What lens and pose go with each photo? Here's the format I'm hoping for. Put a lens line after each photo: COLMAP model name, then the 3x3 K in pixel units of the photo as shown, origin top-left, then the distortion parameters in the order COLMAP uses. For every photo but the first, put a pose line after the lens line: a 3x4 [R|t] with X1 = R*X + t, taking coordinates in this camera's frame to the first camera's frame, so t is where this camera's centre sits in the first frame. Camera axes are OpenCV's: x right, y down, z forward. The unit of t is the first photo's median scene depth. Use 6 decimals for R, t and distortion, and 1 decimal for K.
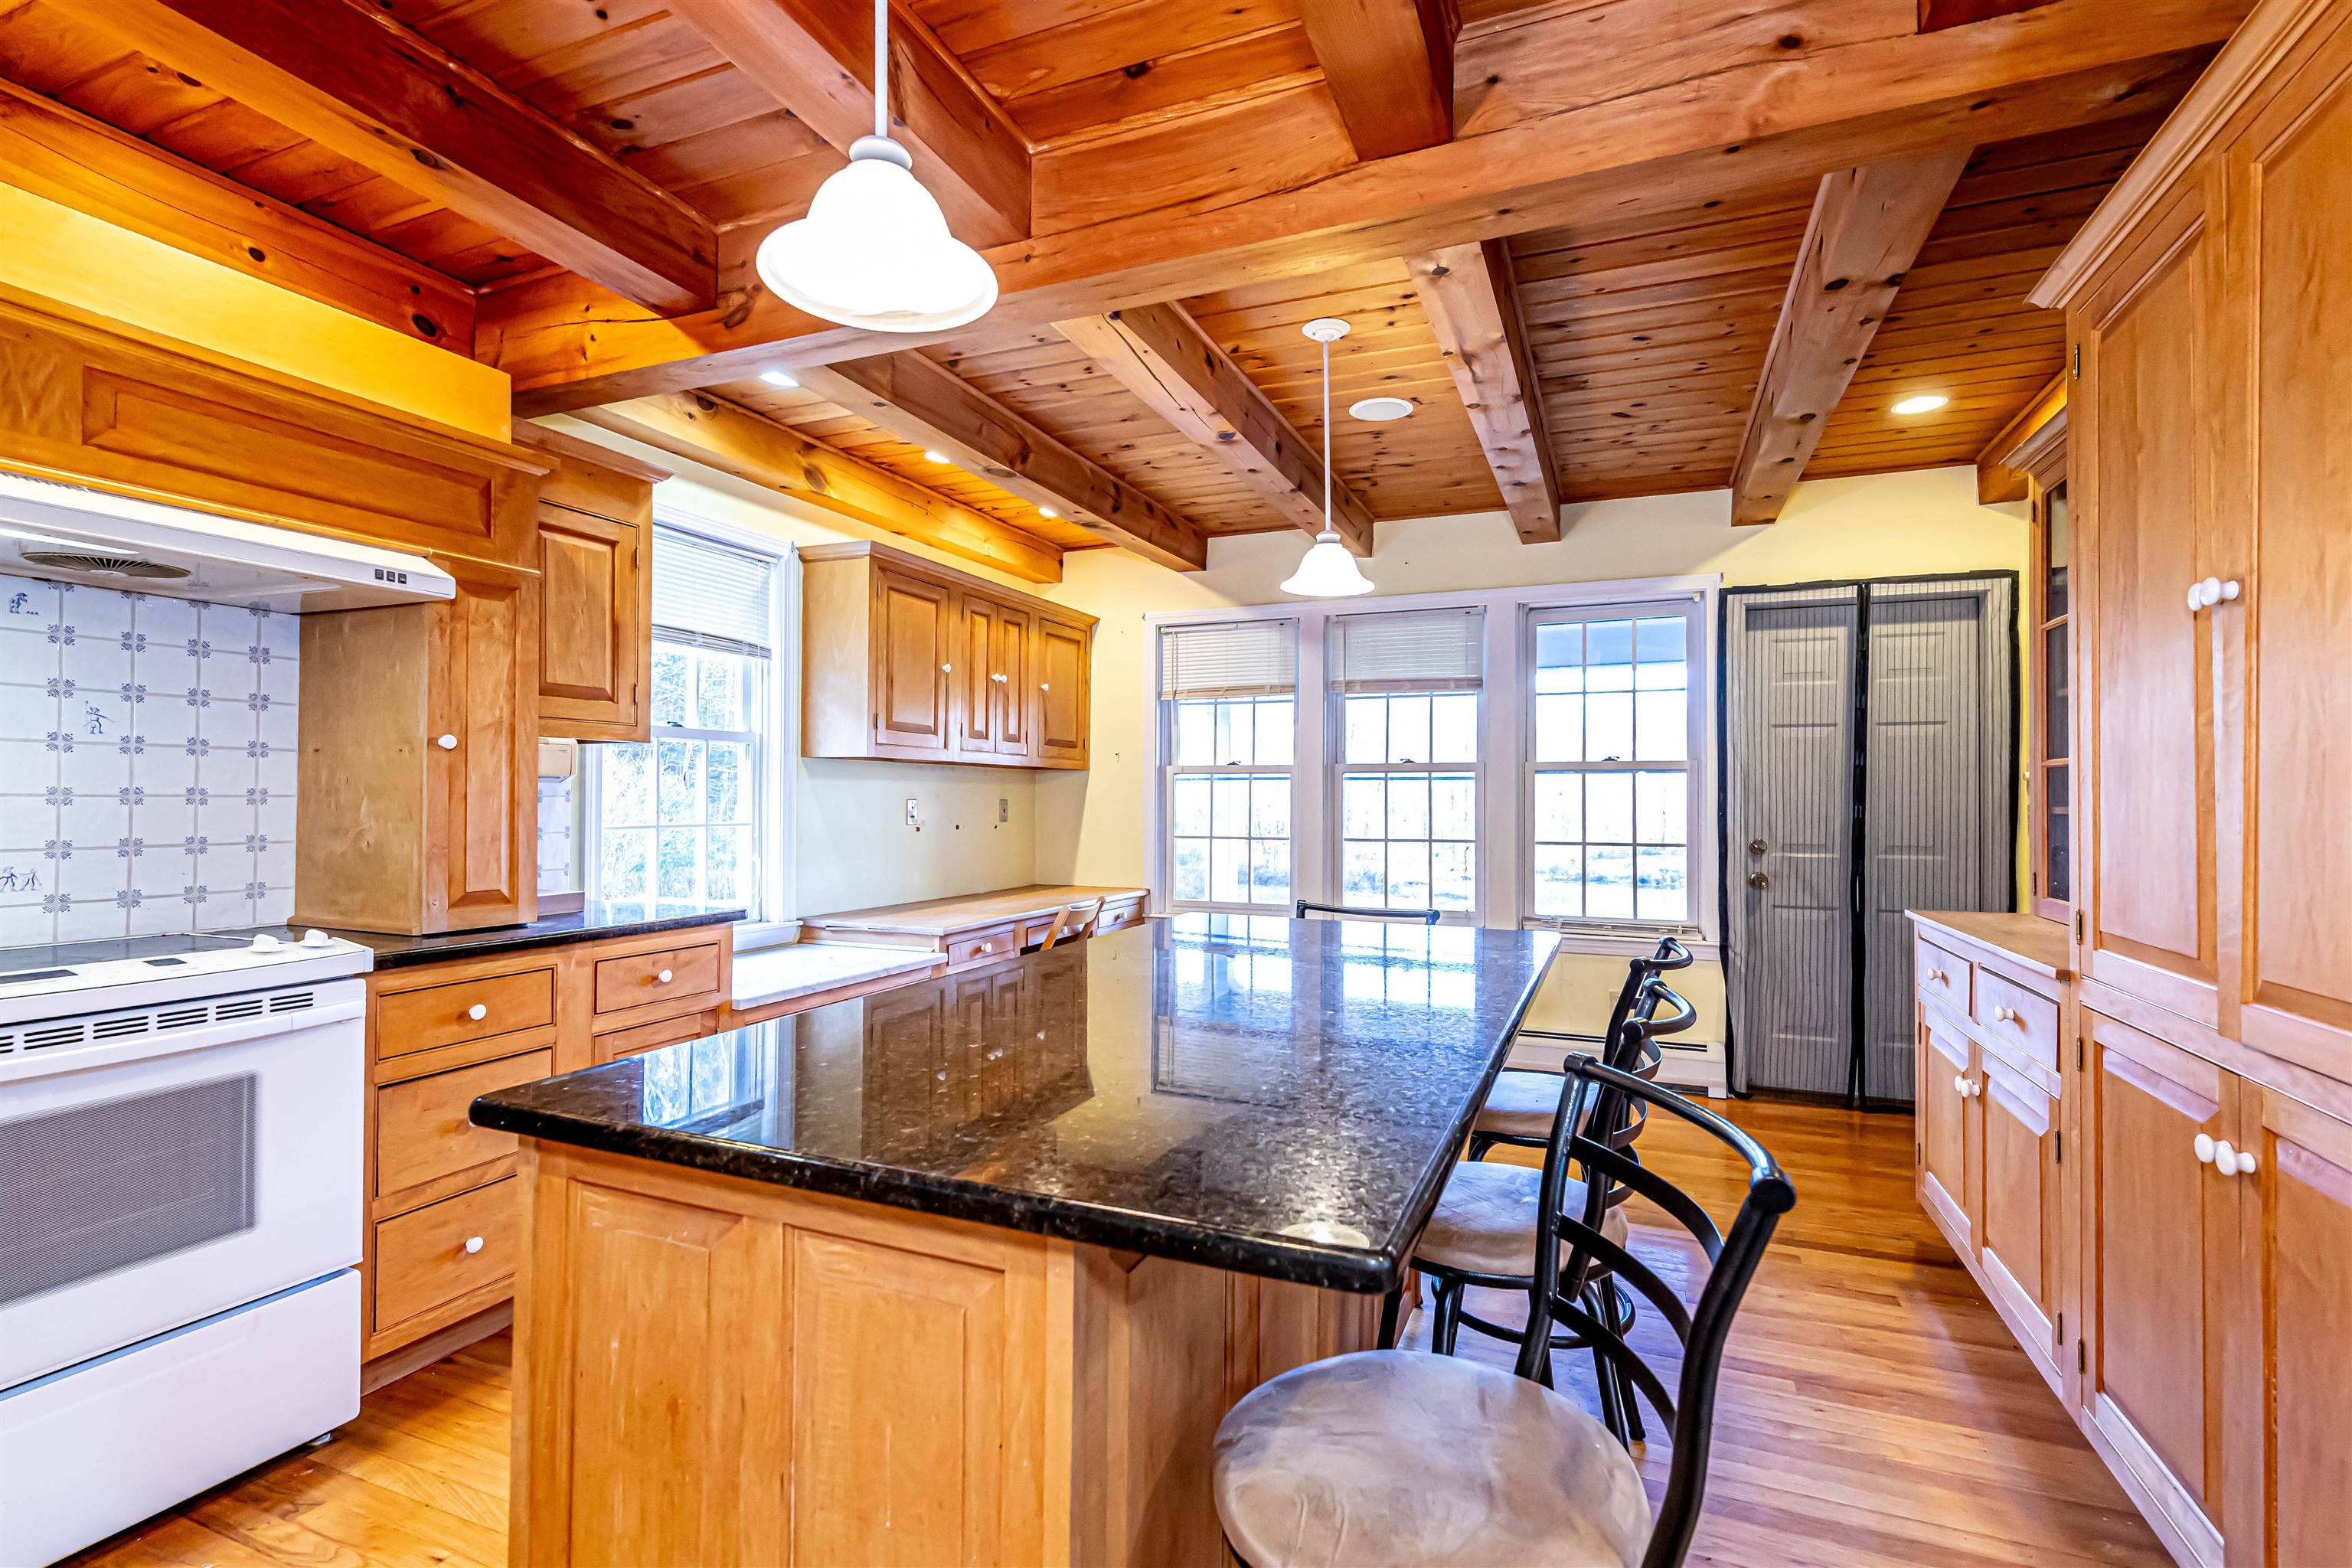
lens RADIAL K [[1055.4, 0, 1176.0], [0, 1055.4, 804.4], [0, 0, 1]] dist [0.000306, -0.000033]
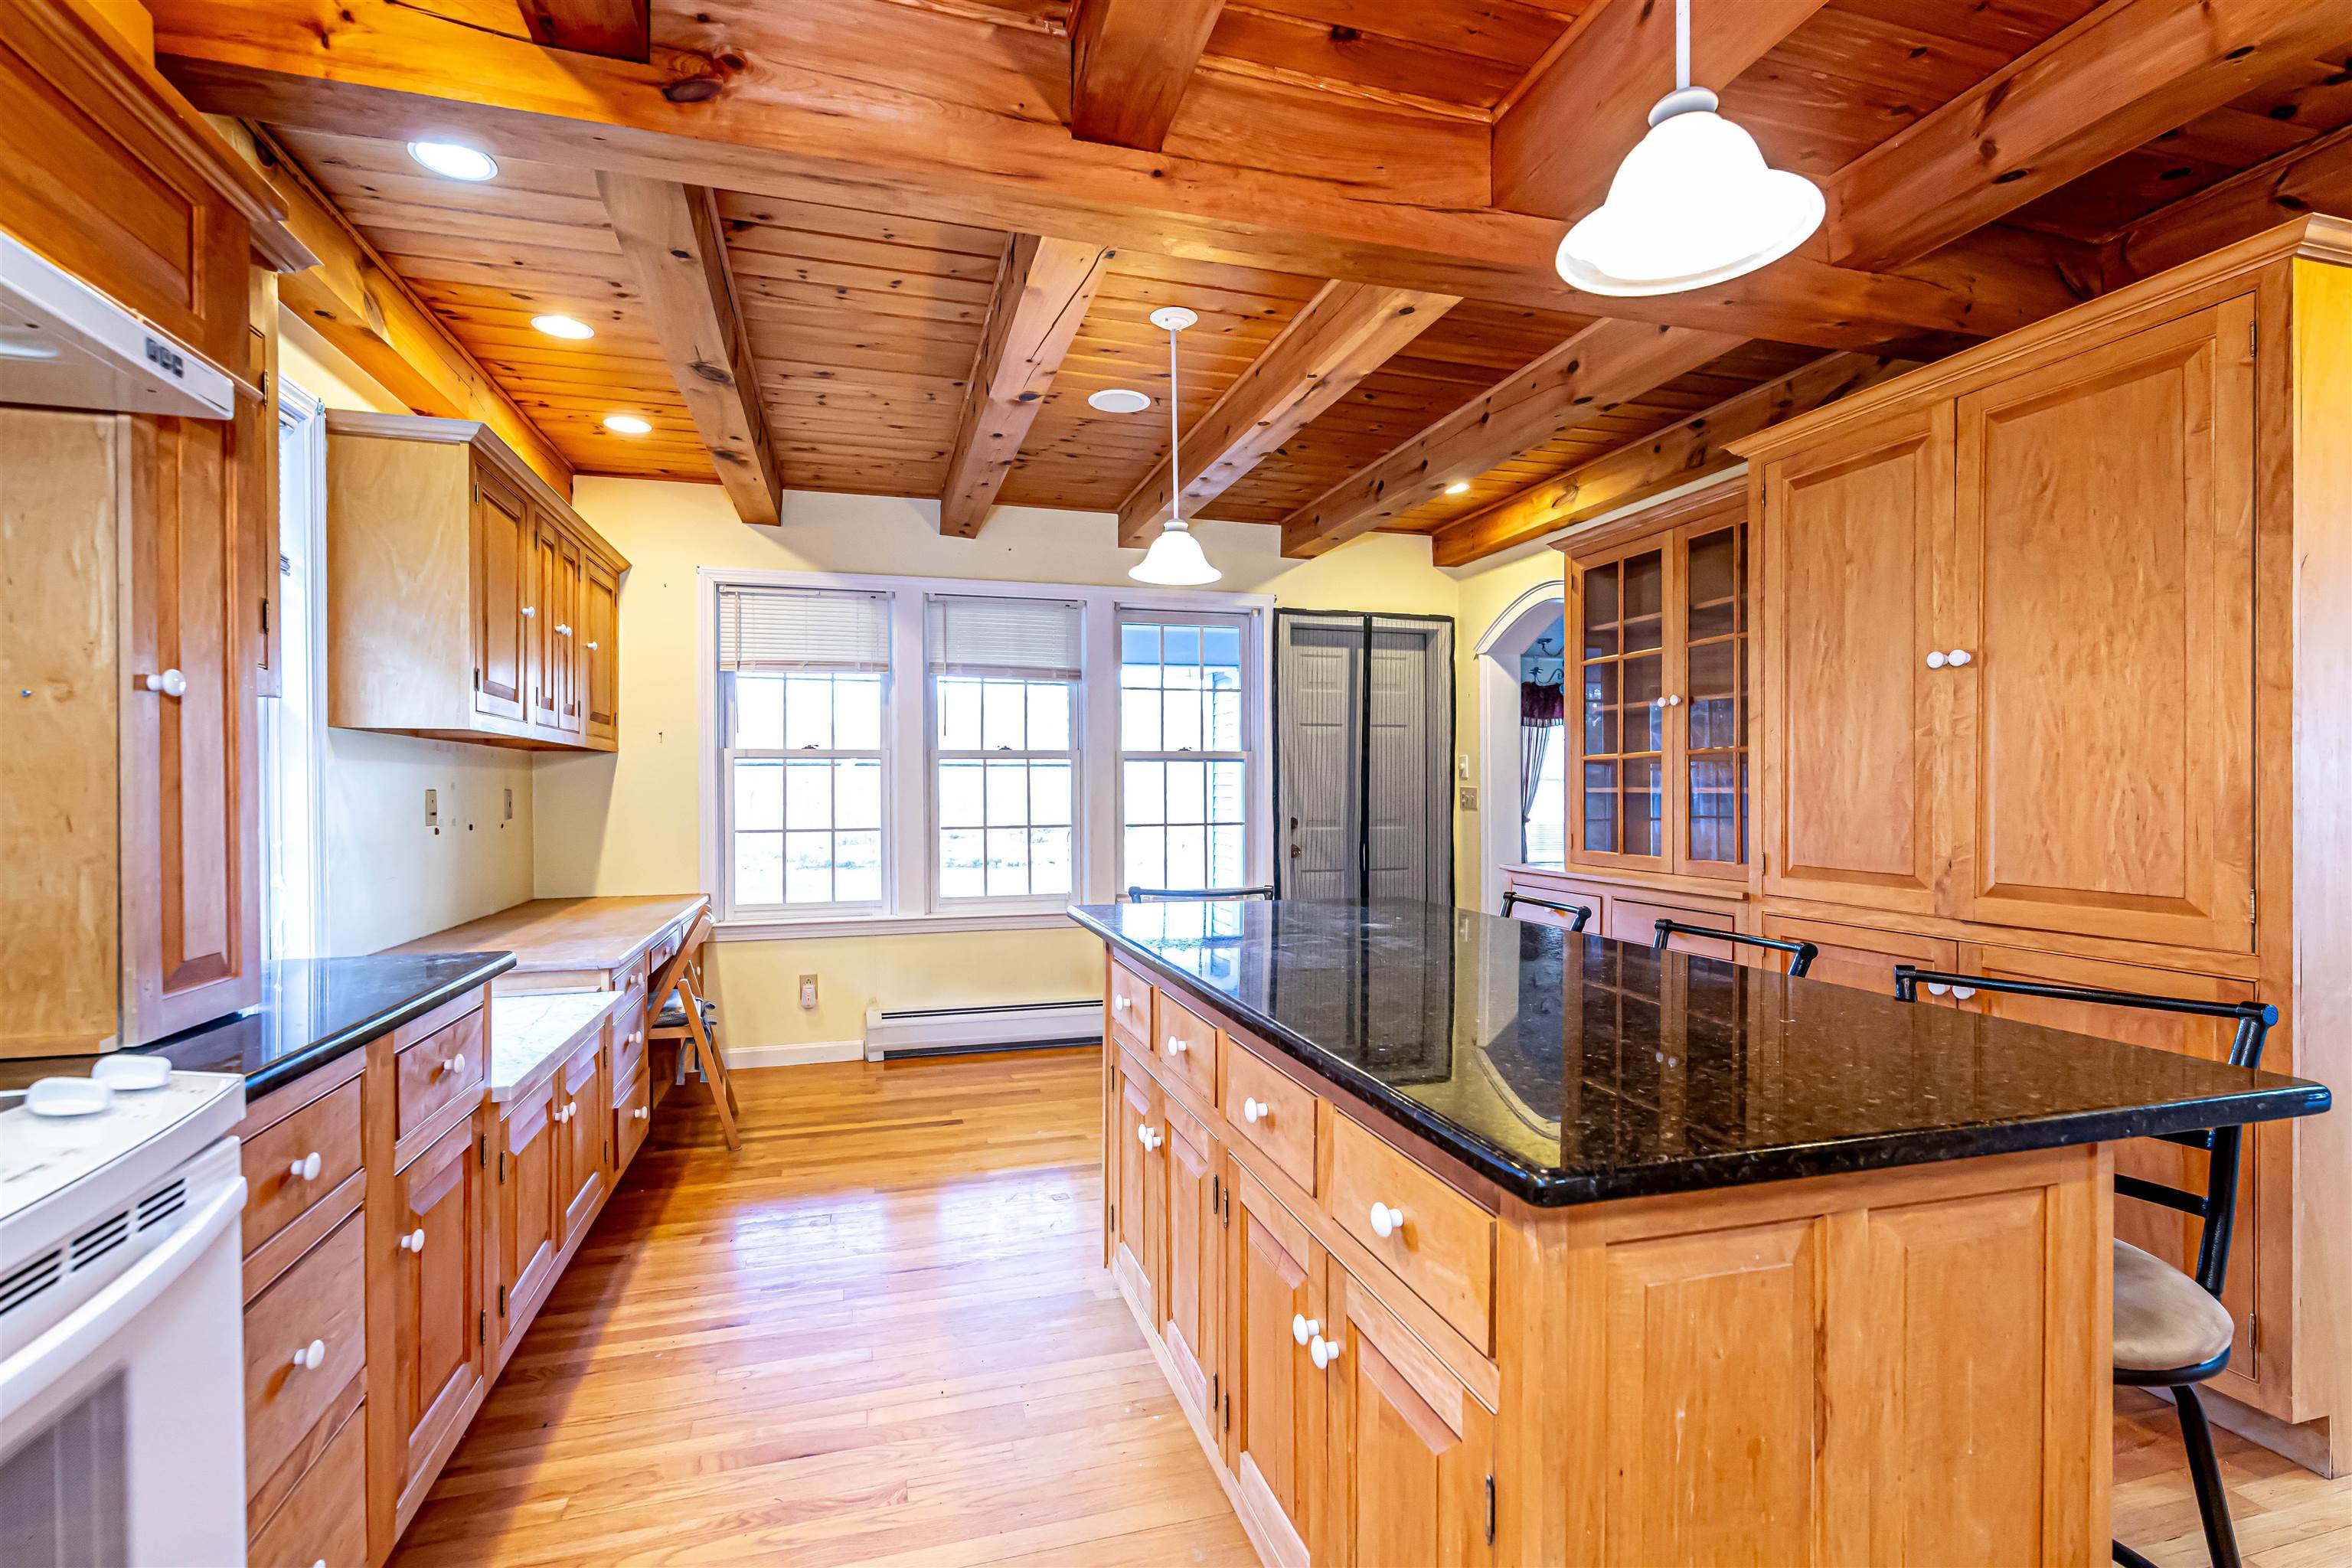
lens RADIAL K [[1055.4, 0, 1176.0], [0, 1055.4, 804.4], [0, 0, 1]] dist [0.000306, -0.000033]
pose [[0.783002, -0.015892, 0.621816, -0.312318], [0.009131, 0.999860, 0.014057, -0.000291], [-0.621952, -0.005329, 0.783037, 0.132171]]
